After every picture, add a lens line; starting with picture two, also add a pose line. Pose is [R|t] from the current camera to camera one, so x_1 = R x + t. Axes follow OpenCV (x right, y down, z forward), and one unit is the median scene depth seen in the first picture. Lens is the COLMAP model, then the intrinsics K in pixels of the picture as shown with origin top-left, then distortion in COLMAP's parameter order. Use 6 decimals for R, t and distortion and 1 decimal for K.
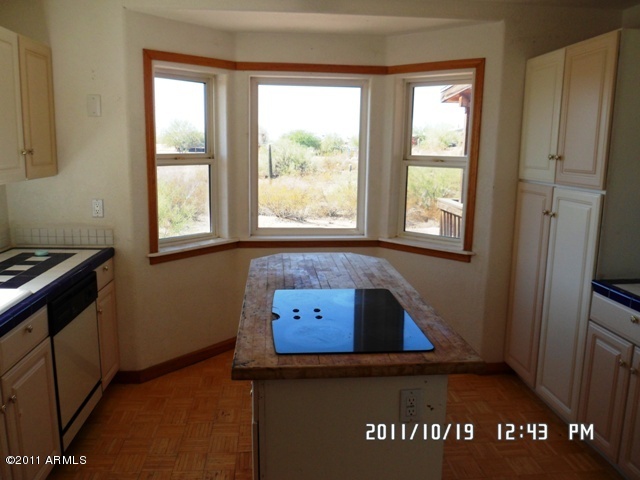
lens RADIAL K [[534.5, 0, 320.0], [0, 534.5, 240.0], [0, 0, 1]] dist [-0.021856, -0.004684]
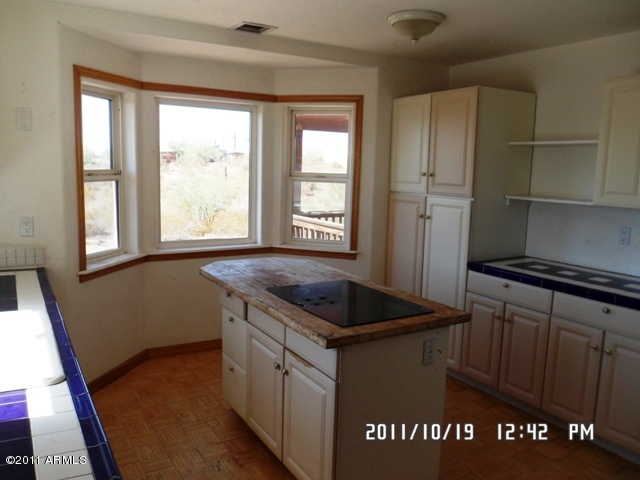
lens RADIAL K [[534.5, 0, 320.0], [0, 534.5, 240.0], [0, 0, 1]] dist [-0.021856, -0.004684]
pose [[0.898085, -0.050951, 0.436861, -0.352639], [0.063203, 0.997909, -0.013545, 0.009276], [-0.435258, 0.039776, 0.899427, -0.075290]]
